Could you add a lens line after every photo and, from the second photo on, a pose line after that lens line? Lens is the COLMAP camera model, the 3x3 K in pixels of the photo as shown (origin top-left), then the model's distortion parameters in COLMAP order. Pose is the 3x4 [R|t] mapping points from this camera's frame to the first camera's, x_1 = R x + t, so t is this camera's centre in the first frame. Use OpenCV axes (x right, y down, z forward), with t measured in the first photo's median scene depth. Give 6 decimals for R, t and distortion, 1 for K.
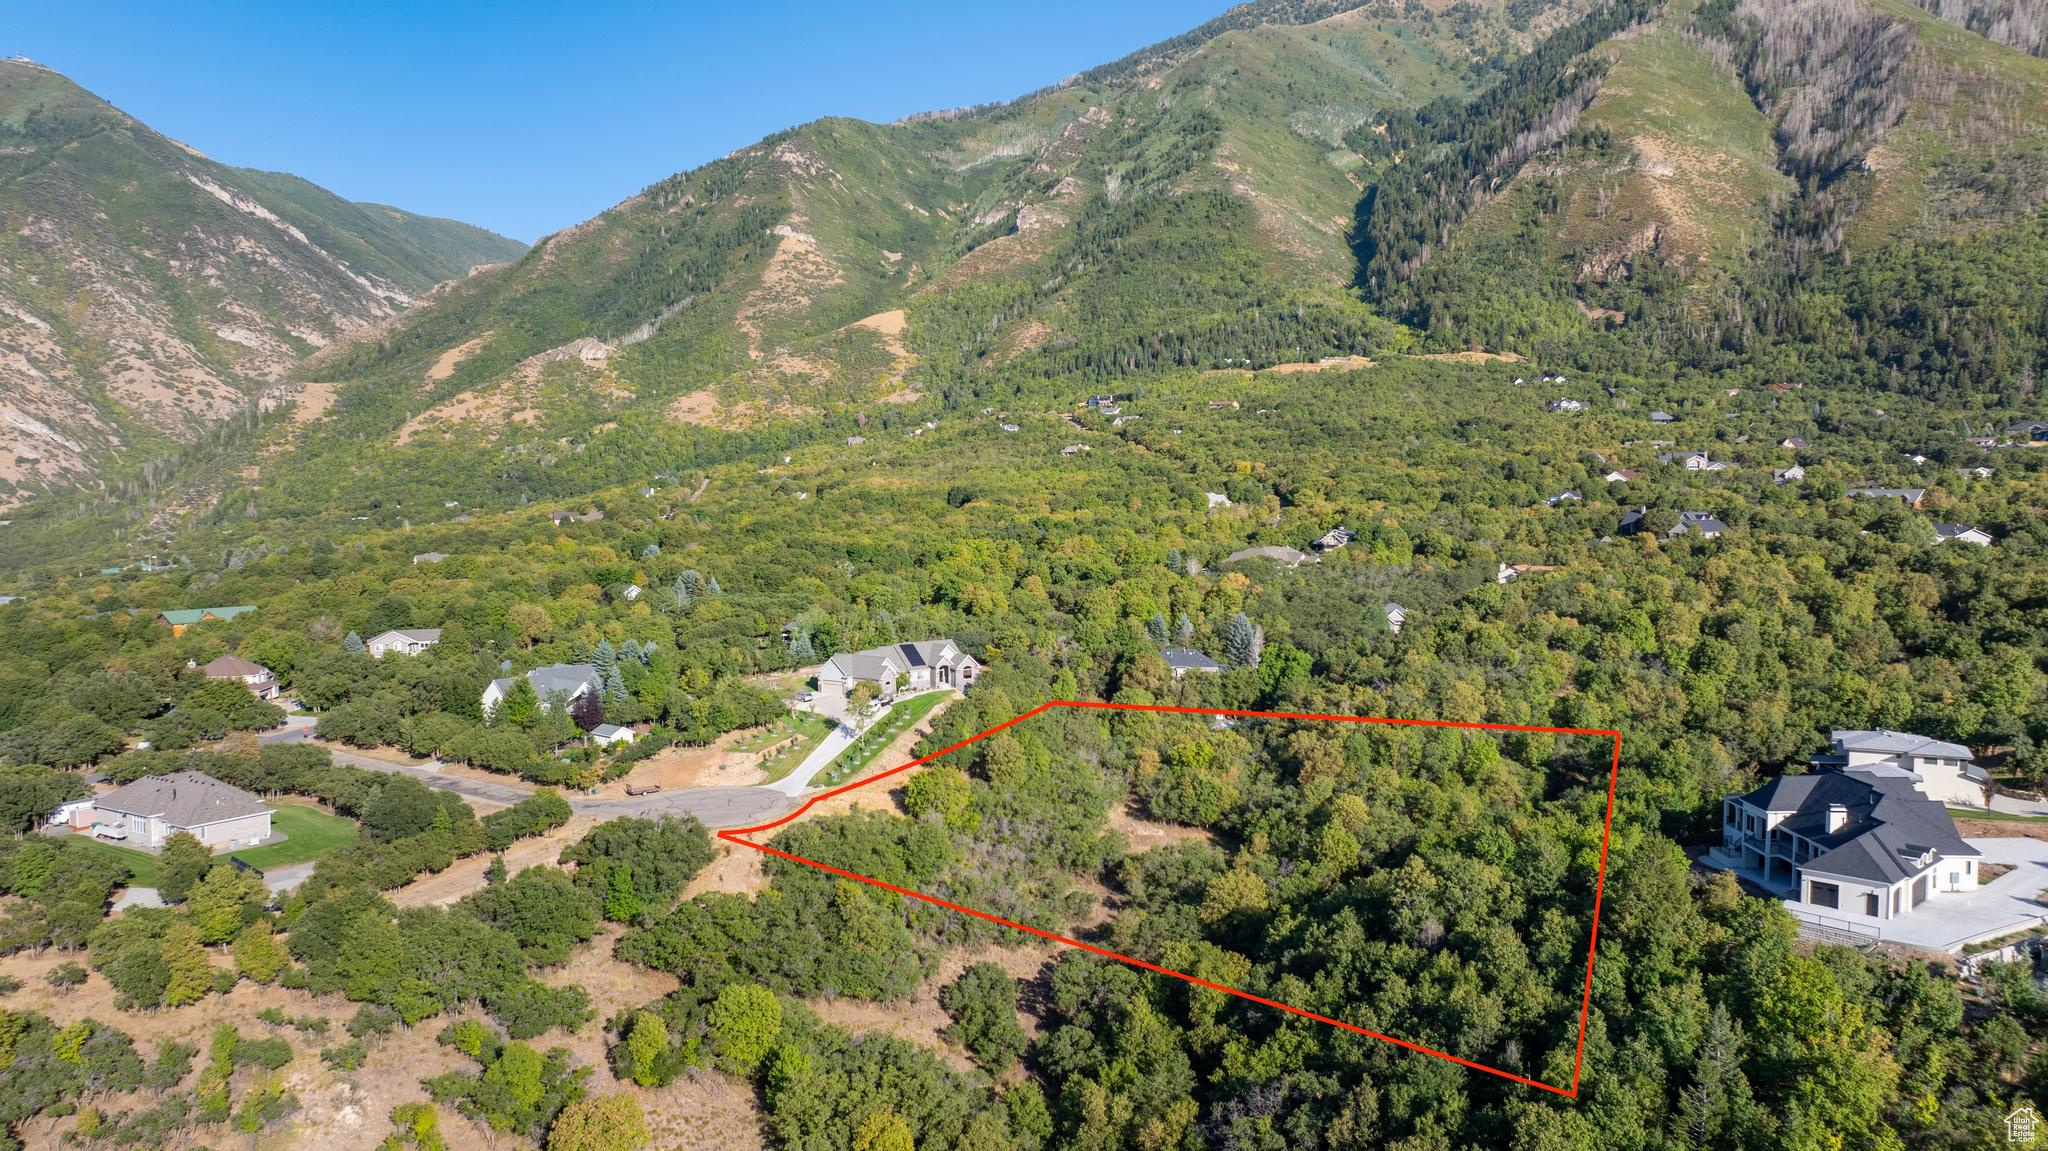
lens RADIAL K [[1431.1, 0, 1024.0], [0, 1431.1, 575.5], [0, 0, 1]] dist [-0.036001, 0.028022]
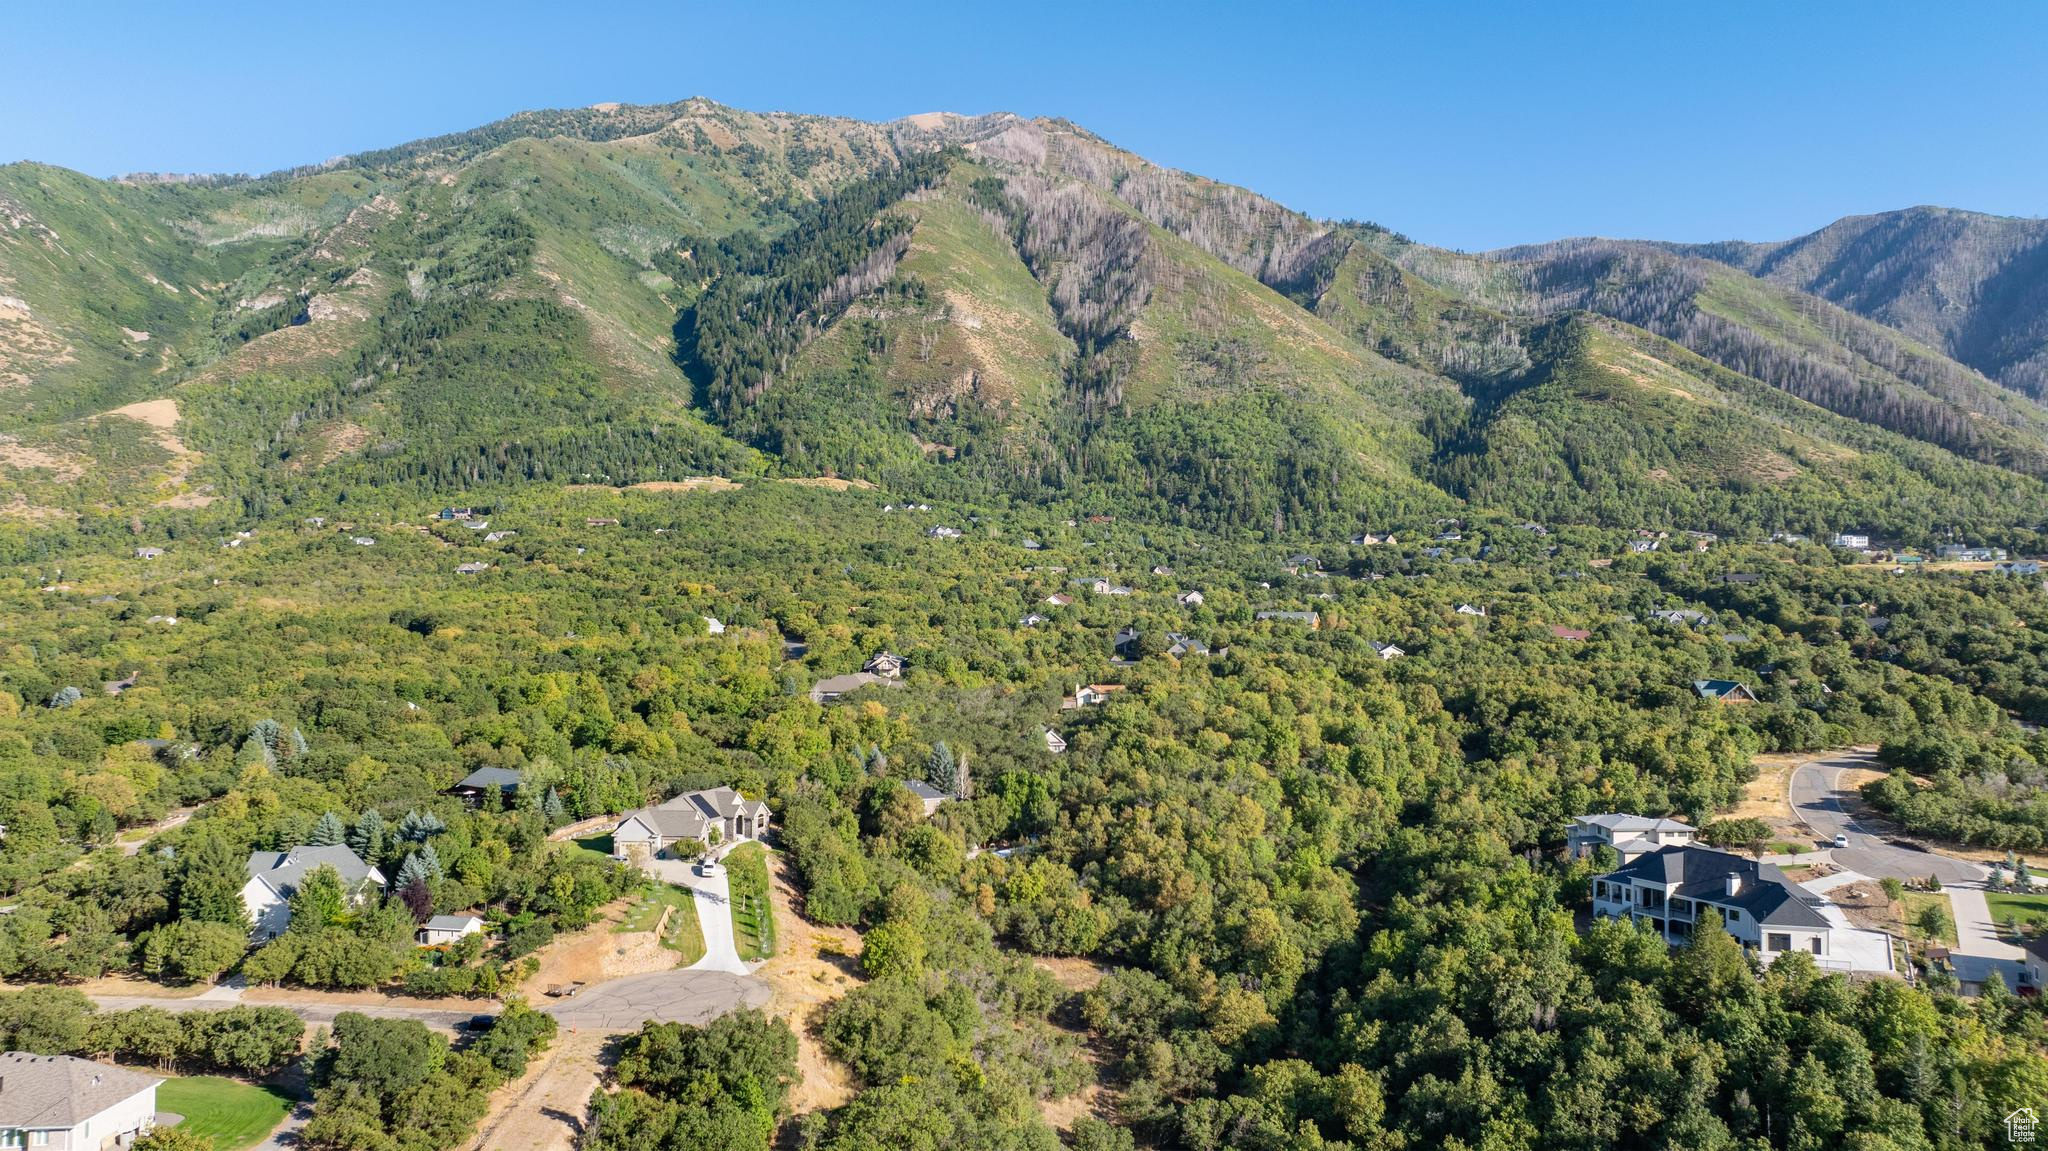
lens RADIAL K [[1431.1, 0, 1024.0], [0, 1431.1, 575.5], [0, 0, 1]] dist [-0.036001, 0.028022]
pose [[0.870193, 0.010482, 0.492599, -0.062762], [0.029260, 0.996910, -0.072902, -0.003303], [-0.491841, 0.077852, 0.867198, 0.017294]]
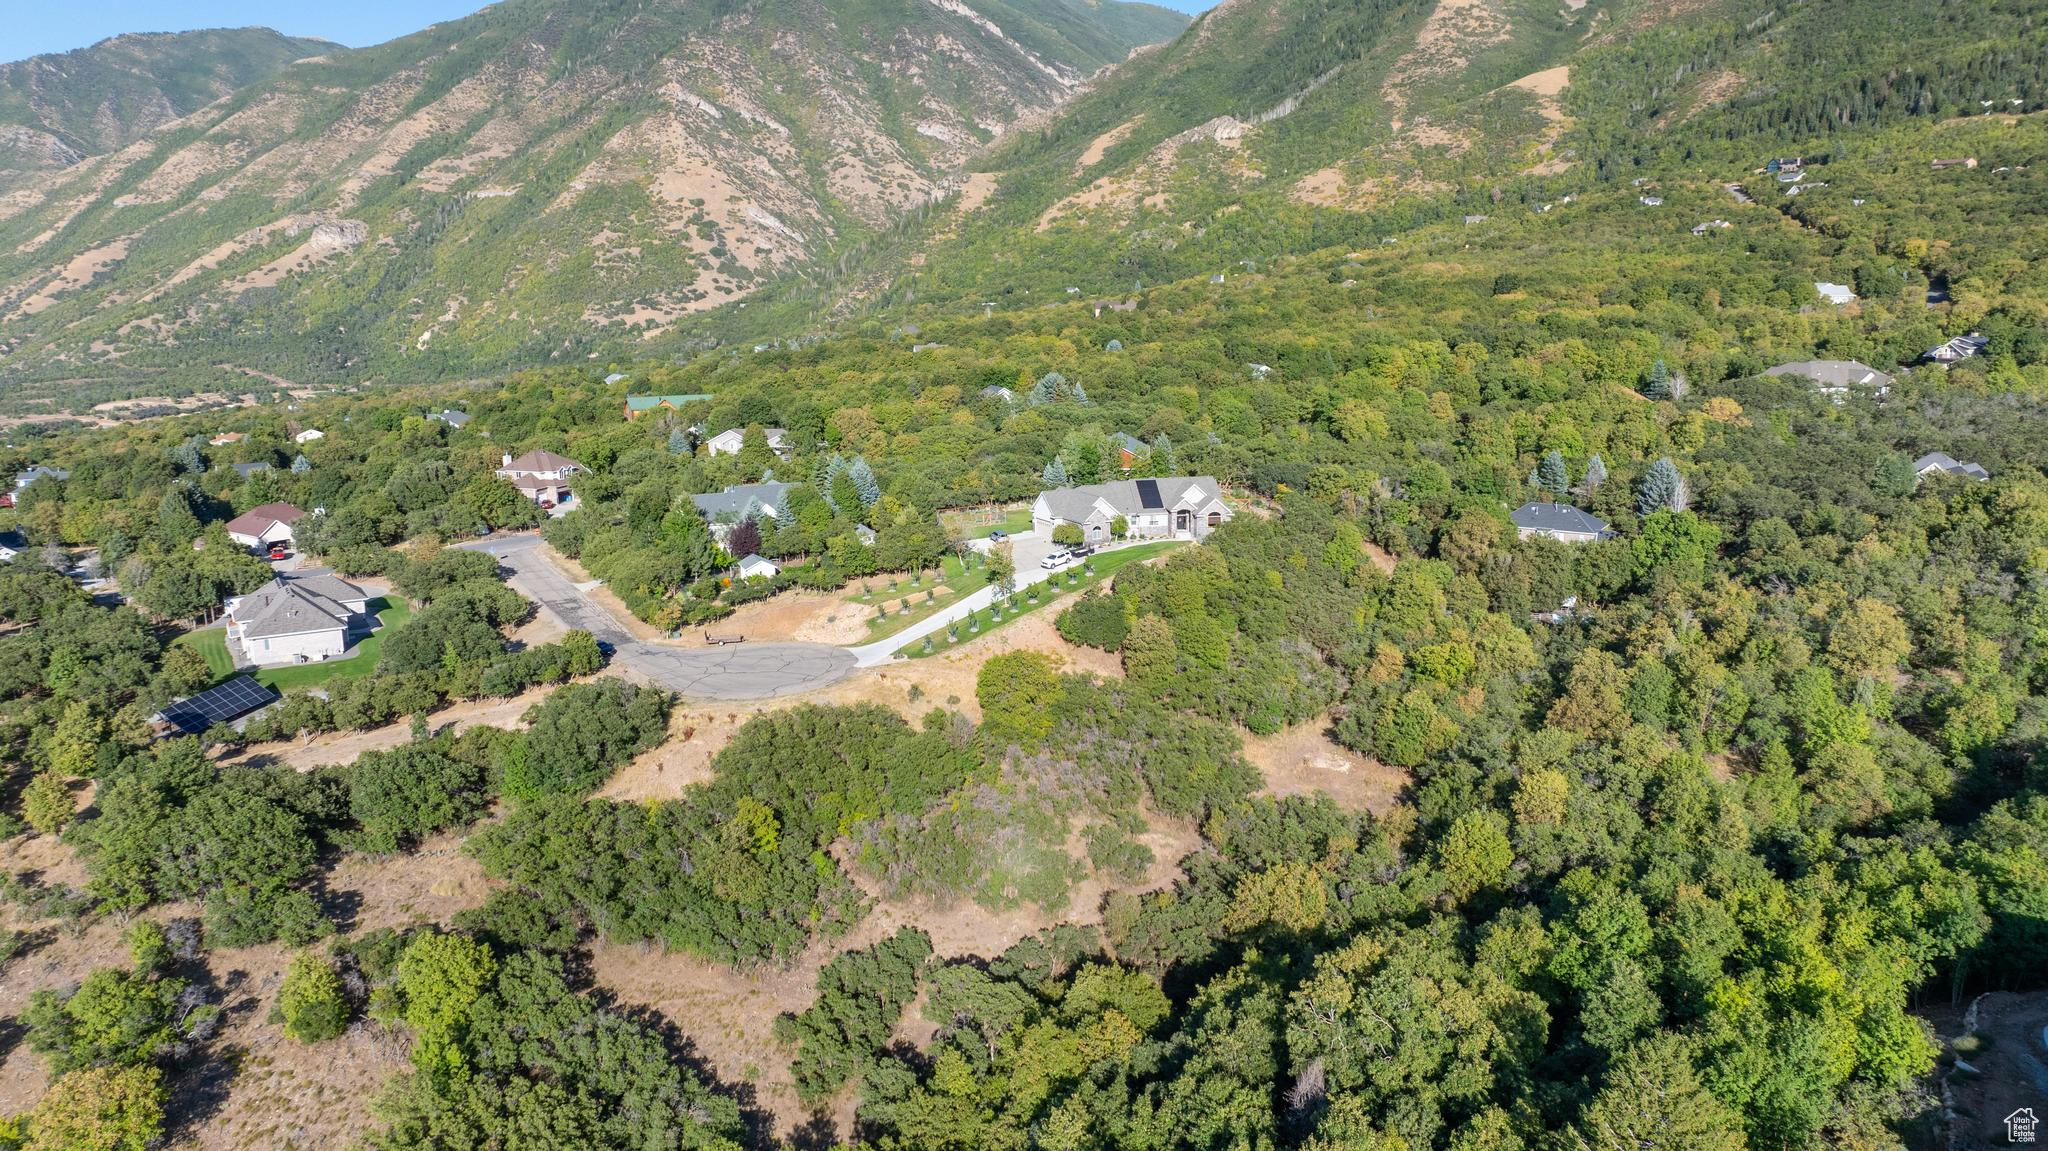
lens RADIAL K [[1431.1, 0, 1024.0], [0, 1431.1, 575.5], [0, 0, 1]] dist [-0.036001, 0.028022]
pose [[0.889090, 0.090112, -0.448774, 0.040565], [-0.022343, 0.987805, 0.154083, -0.004032], [0.457186, -0.126967, 0.880261, 0.043688]]
